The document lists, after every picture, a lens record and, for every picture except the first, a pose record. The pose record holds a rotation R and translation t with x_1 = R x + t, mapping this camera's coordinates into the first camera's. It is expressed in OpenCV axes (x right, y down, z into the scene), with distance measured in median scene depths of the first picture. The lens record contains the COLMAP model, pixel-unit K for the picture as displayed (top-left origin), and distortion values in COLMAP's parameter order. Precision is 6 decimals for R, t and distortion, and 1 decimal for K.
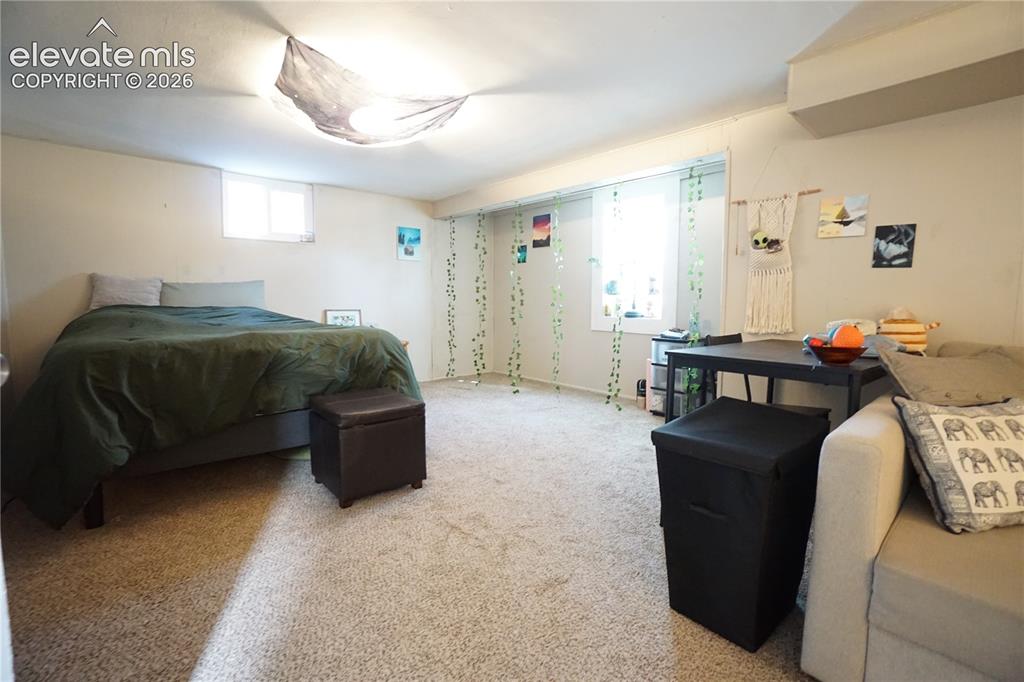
lens RADIAL K [[451.1, 0, 506.1], [0, 451.1, 338.0], [0, 0, 1]] dist [-0.066668, 0.023483]
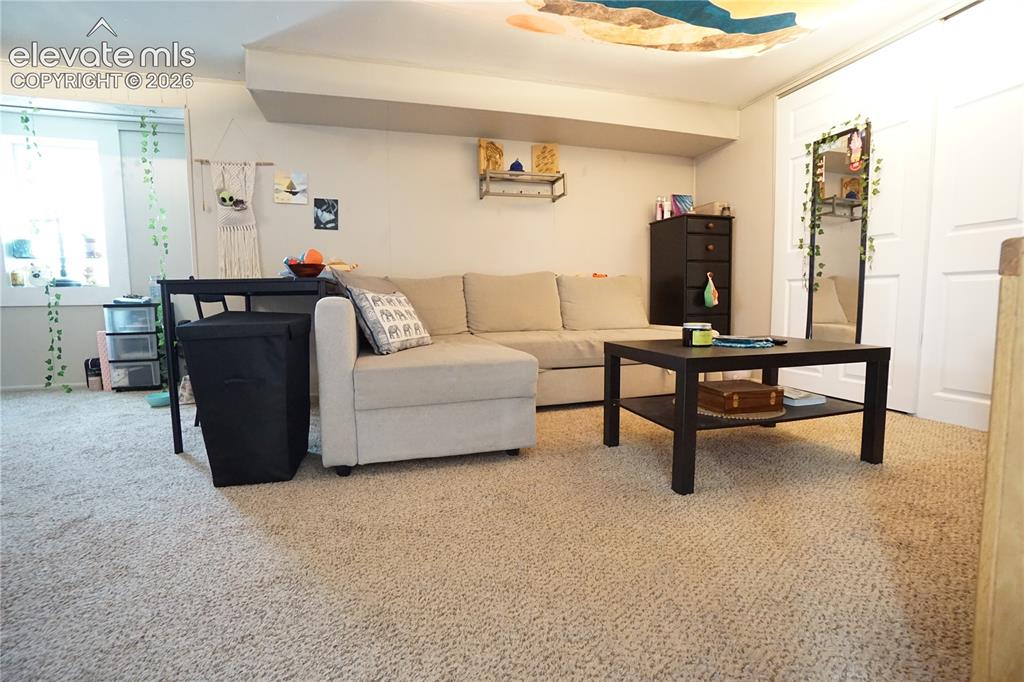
lens RADIAL K [[451.1, 0, 506.1], [0, 451.1, 338.0], [0, 0, 1]] dist [-0.066668, 0.023483]
pose [[0.425053, -0.092605, 0.900419, -0.164912], [0.092049, 0.994018, 0.058779, 0.136734], [-0.900476, 0.057898, 0.431035, -0.102971]]
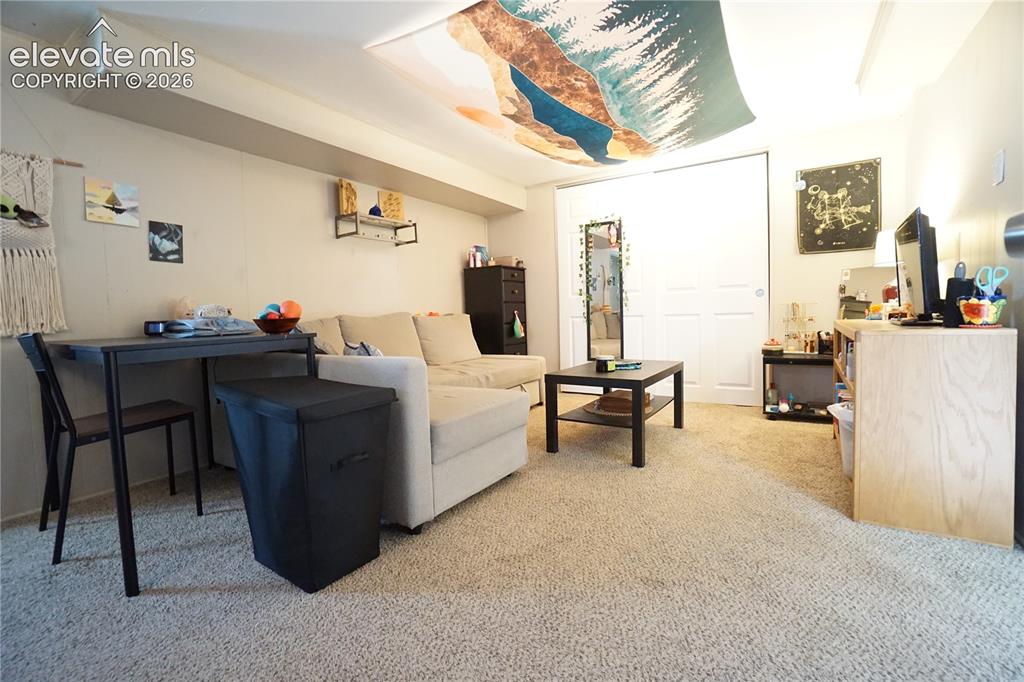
lens RADIAL K [[451.1, 0, 506.1], [0, 451.1, 338.0], [0, 0, 1]] dist [-0.066668, 0.023483]
pose [[-0.280368, -0.052977, 0.958429, -0.355586], [0.107709, 0.990434, 0.086254, 0.019924], [-0.953830, 0.127415, -0.271980, 0.458914]]
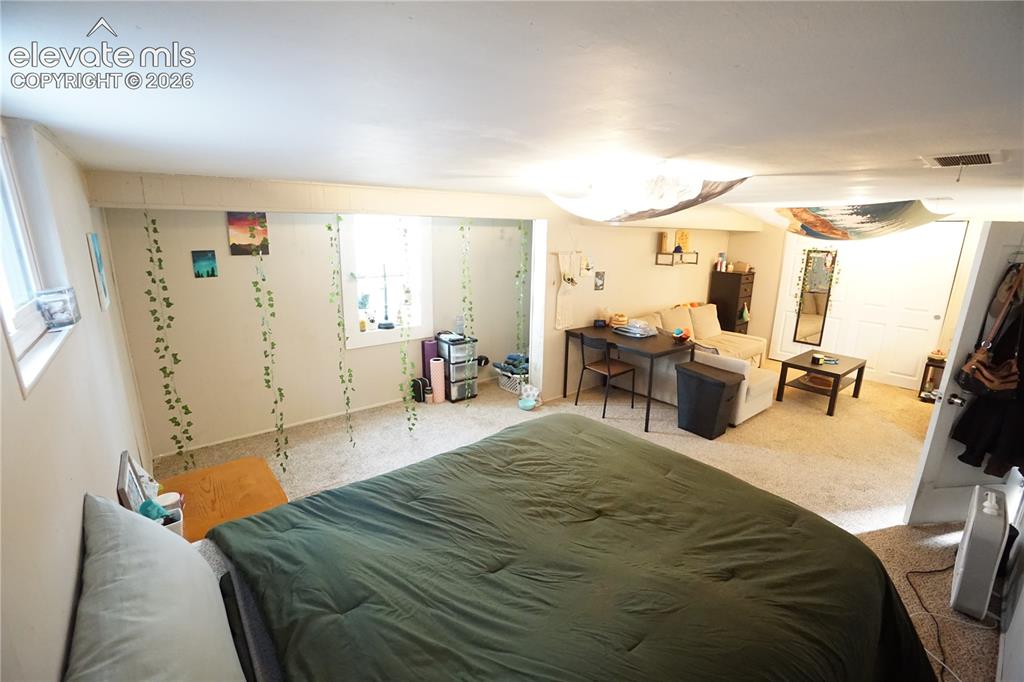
lens RADIAL K [[451.1, 0, 506.1], [0, 451.1, 338.0], [0, 0, 1]] dist [-0.066668, 0.023483]
pose [[0.036176, -0.239832, 0.970140, -1.319549], [0.070055, 0.968996, 0.236937, -0.457161], [-0.996887, 0.059391, 0.051856, 1.229717]]
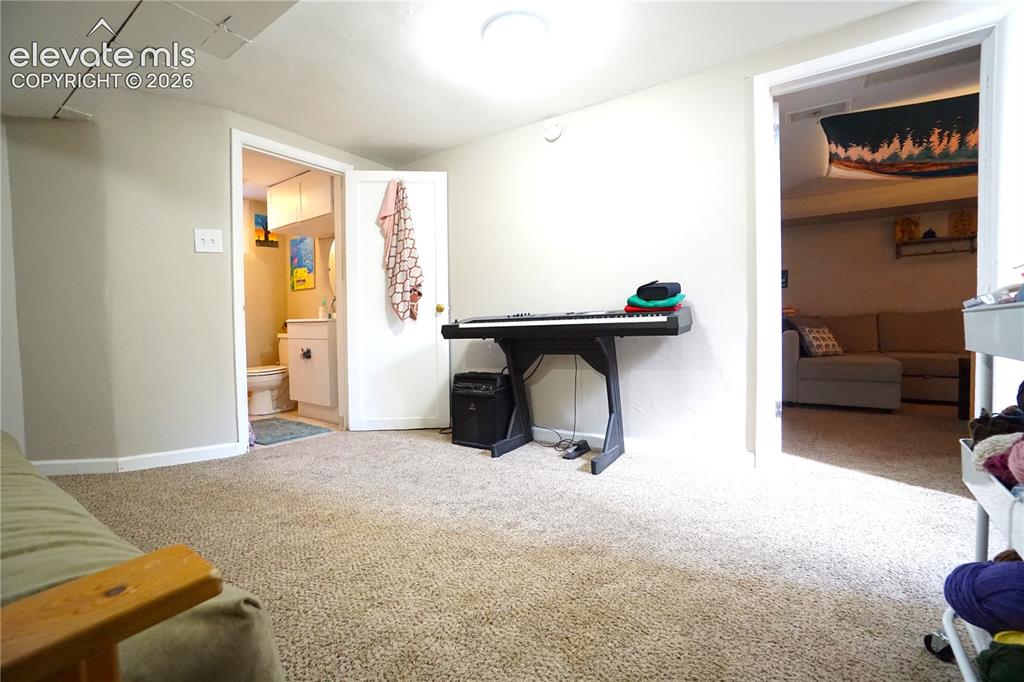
lens RADIAL K [[451.1, 0, 506.1], [0, 451.1, 338.0], [0, 0, 1]] dist [-0.066668, 0.023483]
pose [[0.972352, -0.031645, 0.231368, -1.031809], [0.044460, 0.997740, -0.050382, 0.151846], [-0.229250, 0.059276, 0.971561, -0.893498]]
